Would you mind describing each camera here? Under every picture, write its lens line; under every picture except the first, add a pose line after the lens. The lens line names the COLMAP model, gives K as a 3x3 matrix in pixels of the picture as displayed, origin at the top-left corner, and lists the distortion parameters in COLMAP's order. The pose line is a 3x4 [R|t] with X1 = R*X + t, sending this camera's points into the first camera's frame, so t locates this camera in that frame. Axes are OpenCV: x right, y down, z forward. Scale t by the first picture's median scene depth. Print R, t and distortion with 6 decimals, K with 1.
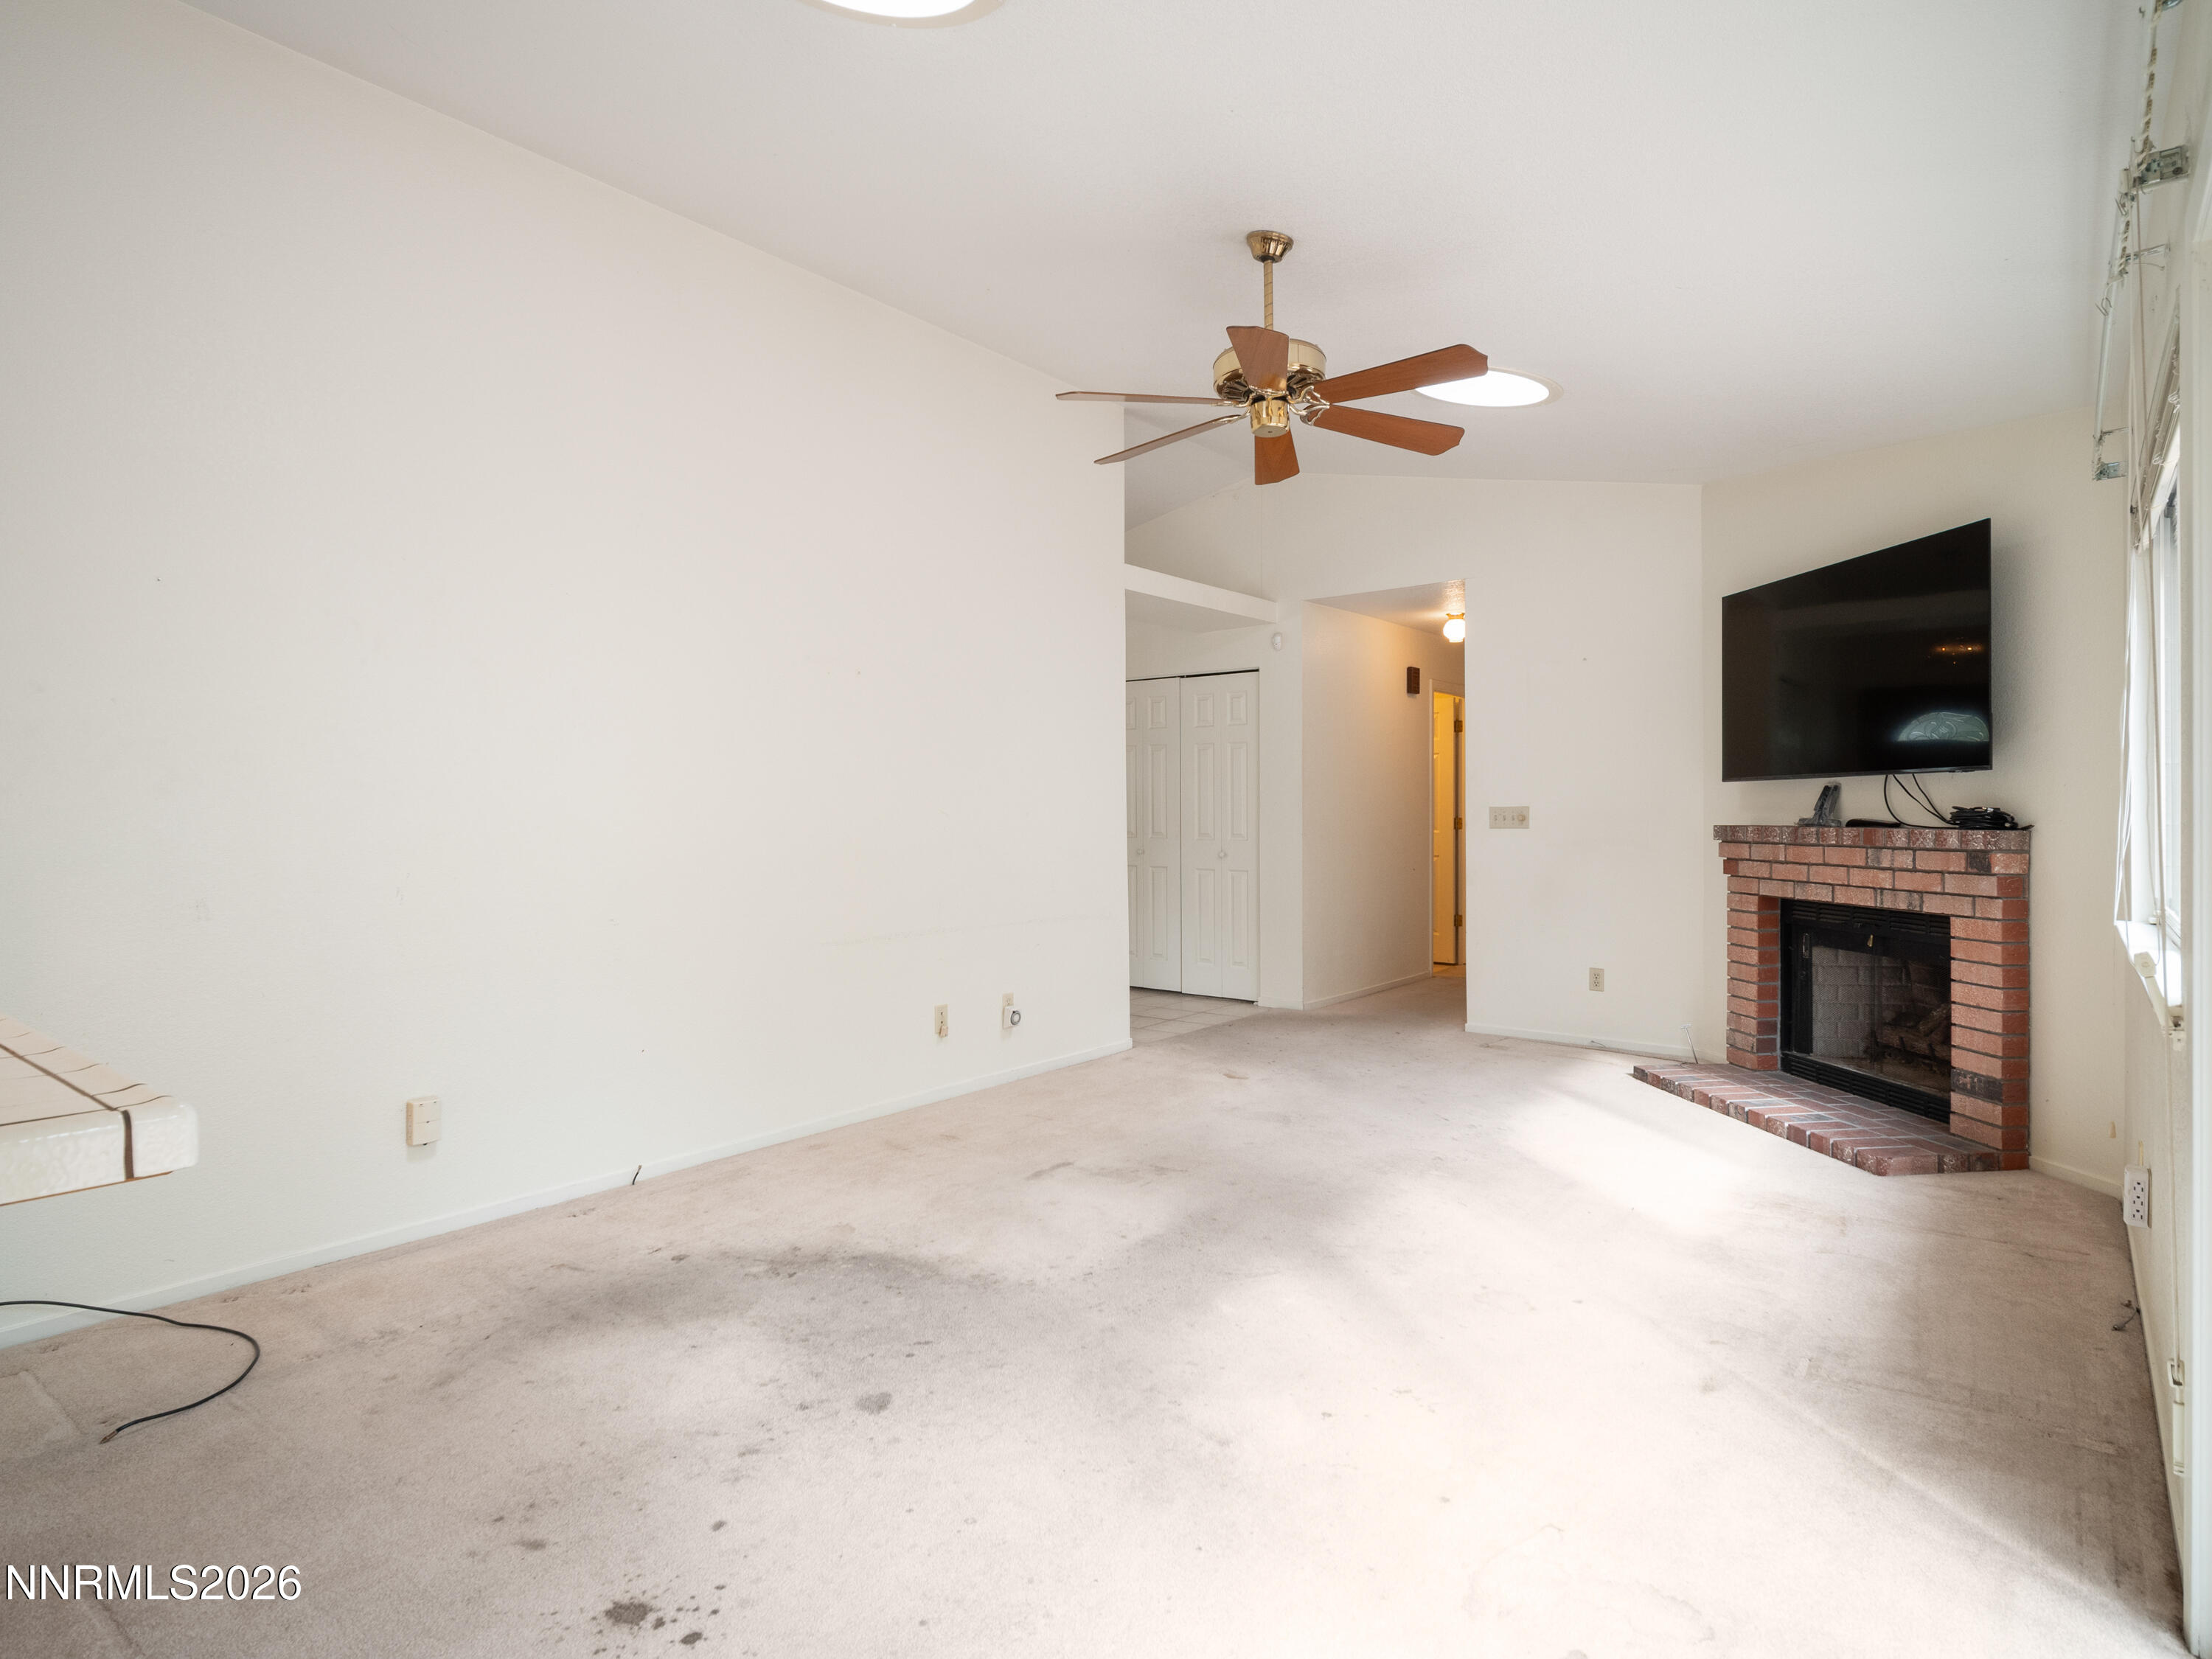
lens RADIAL K [[1194.5, 0, 1097.5], [0, 1194.5, 815.3], [0, 0, 1]] dist [-0.013318, 0.001612]
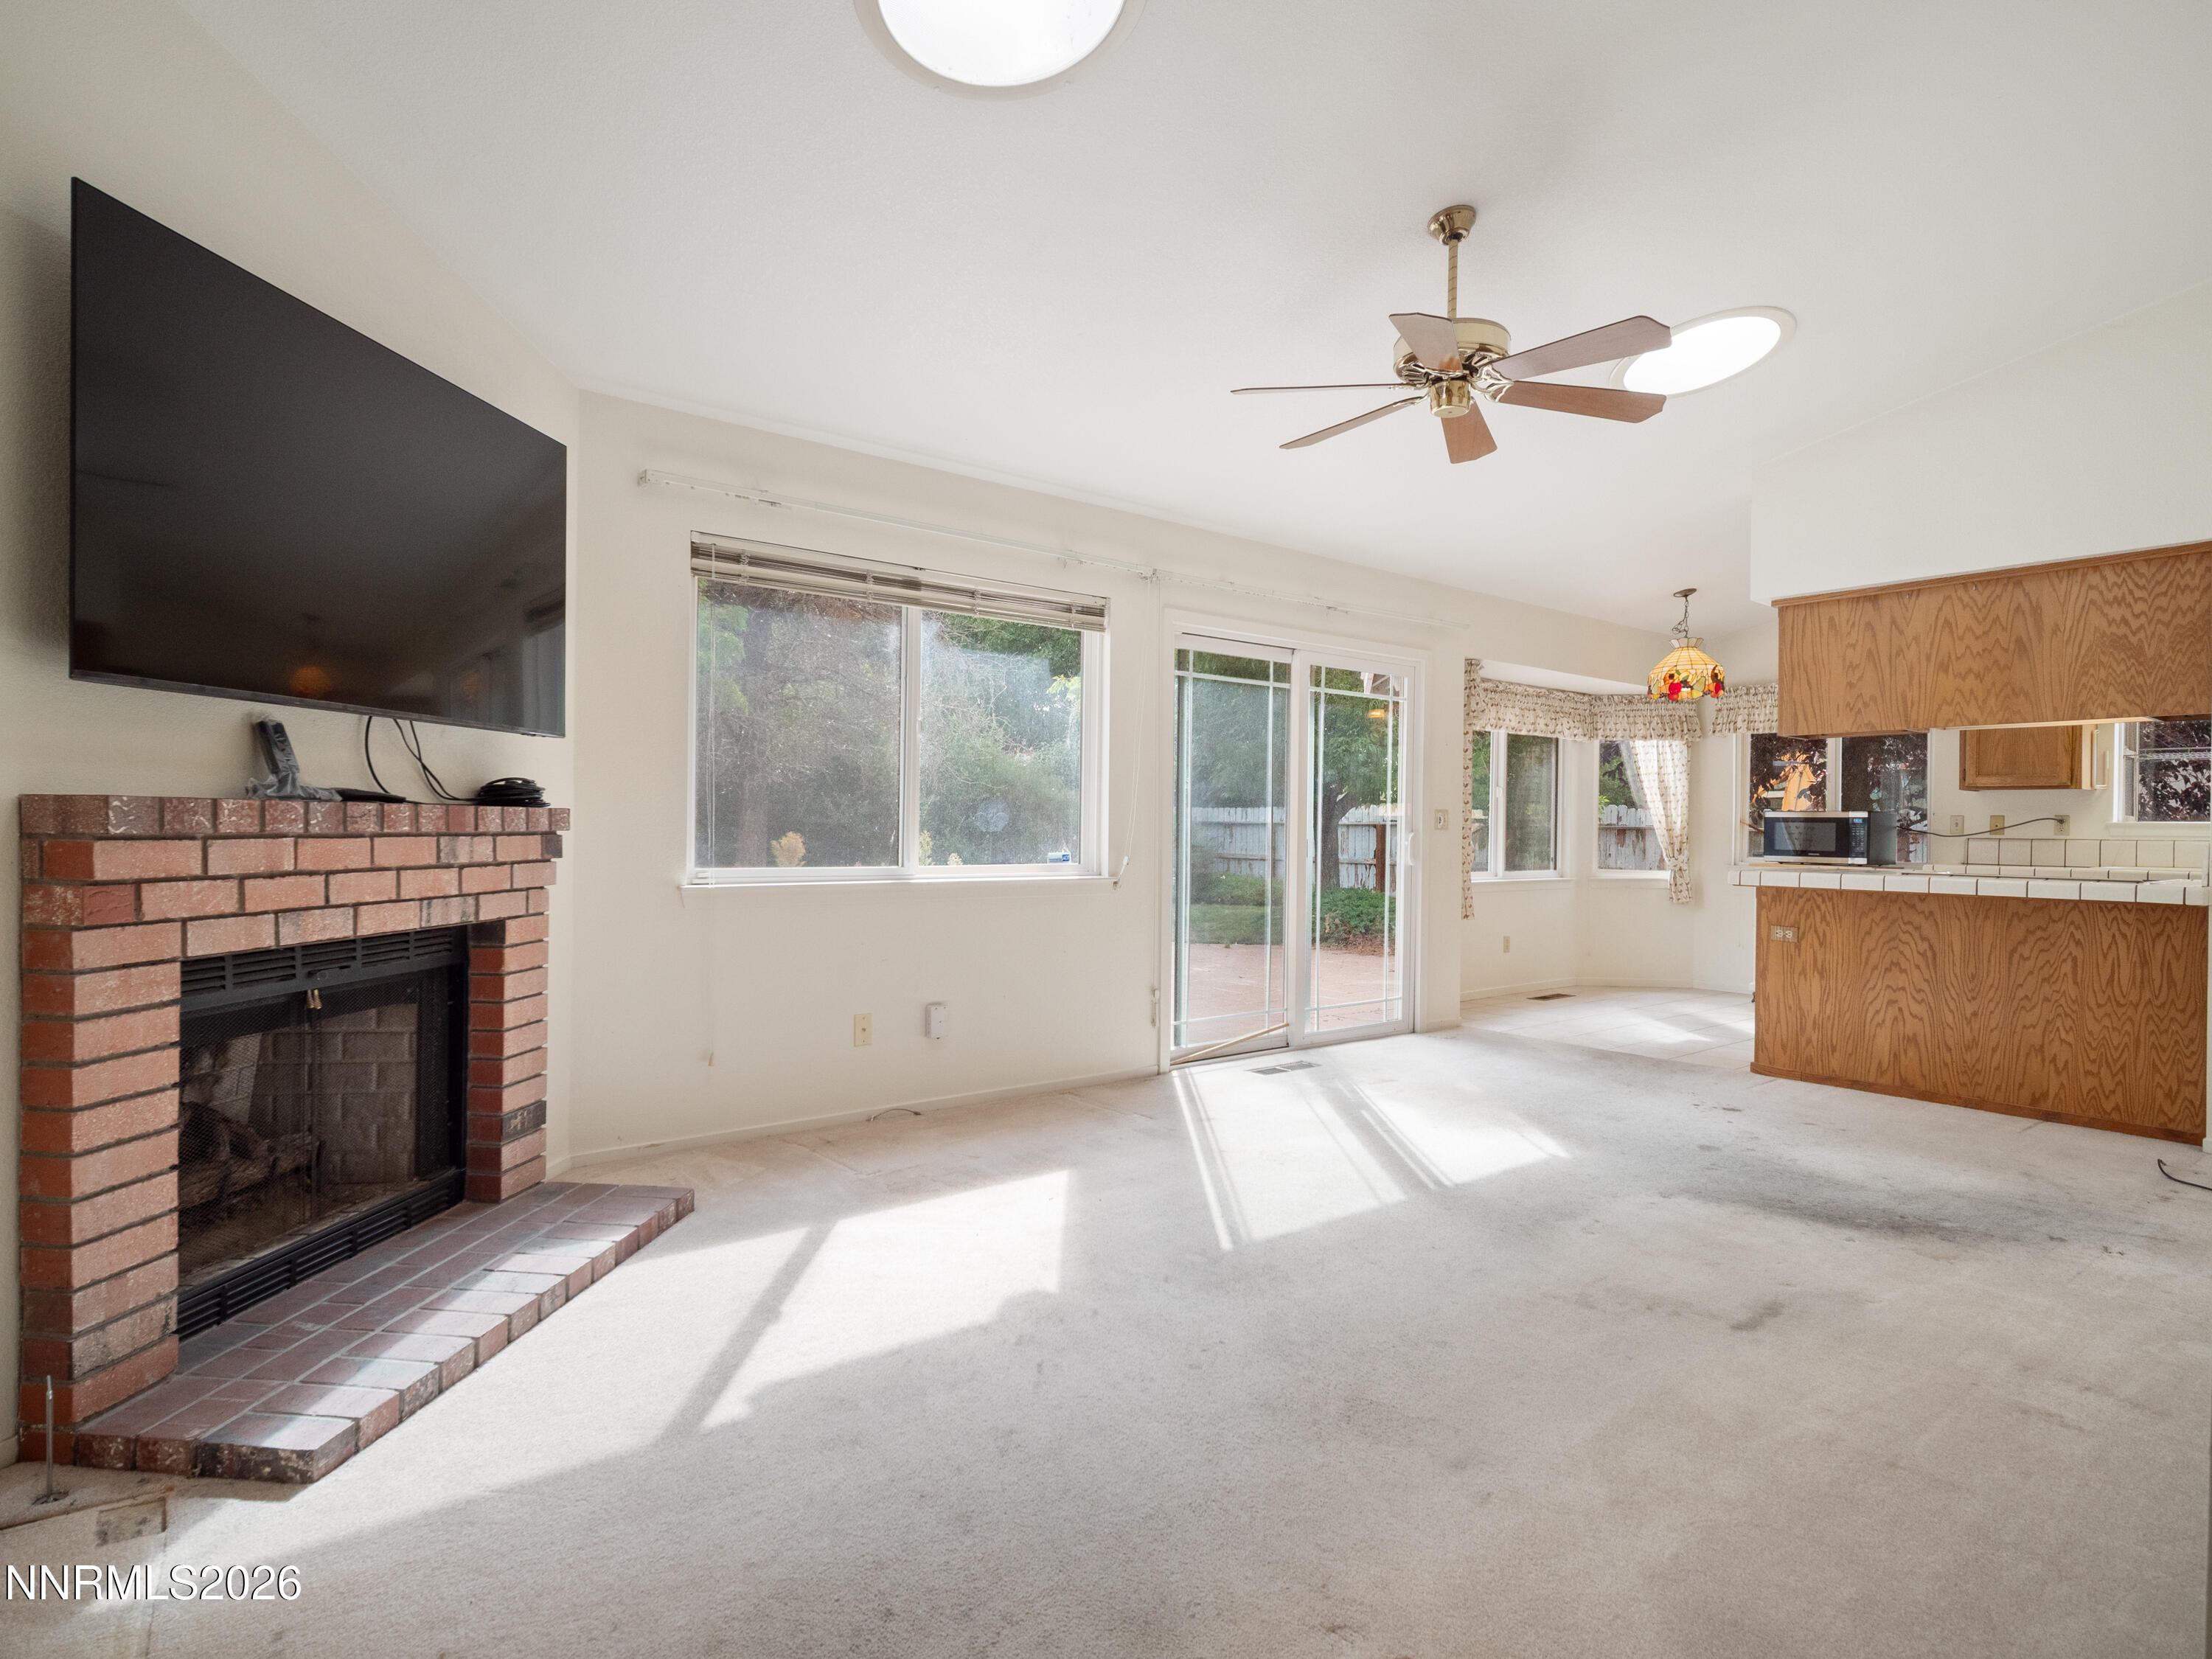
lens RADIAL K [[1194.5, 0, 1097.5], [0, 1194.5, 815.3], [0, 0, 1]] dist [-0.013318, 0.001612]
pose [[-0.976520, -0.006814, 0.215317, 0.159018], [-0.008336, 0.999946, -0.006160, 0.017054], [-0.215264, -0.007810, -0.976525, 1.495810]]
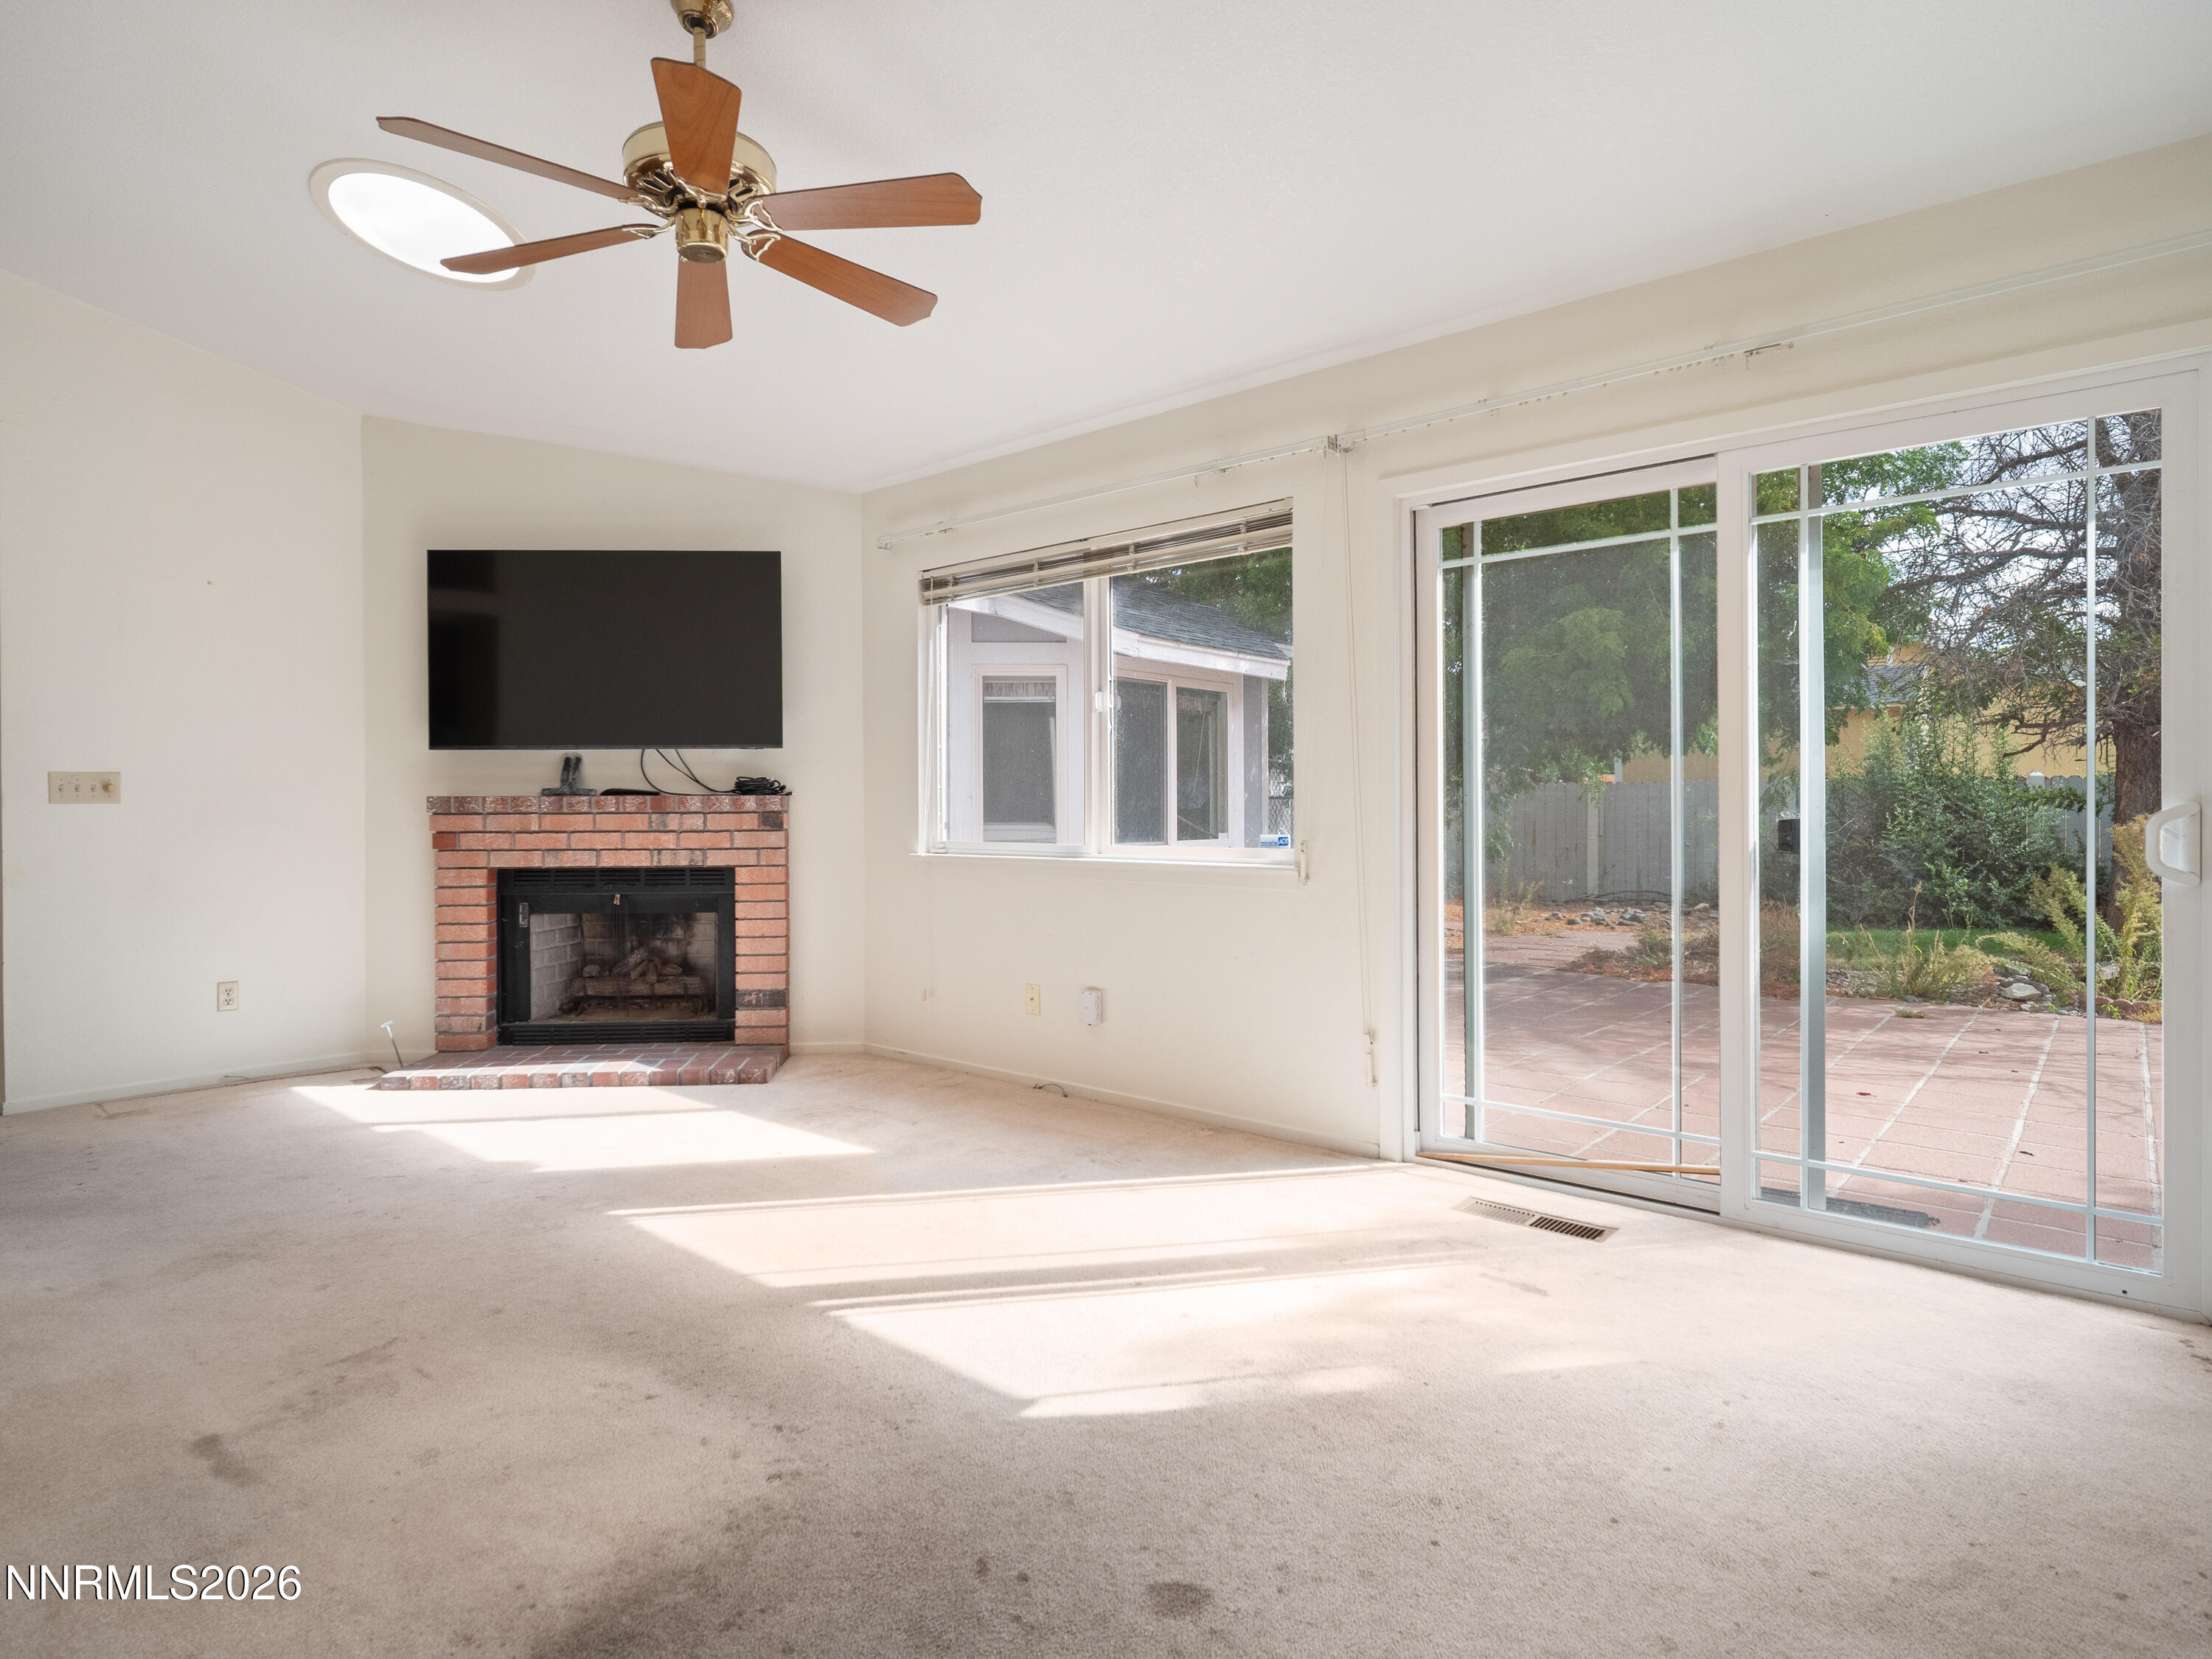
lens RADIAL K [[1194.5, 0, 1097.5], [0, 1194.5, 815.3], [0, 0, 1]] dist [-0.013318, 0.001612]
pose [[0.027653, -0.005432, 0.999603, -0.443755], [0.007099, 0.999961, 0.005238, 0.025291], [-0.999592, 0.006952, 0.027691, 0.530095]]
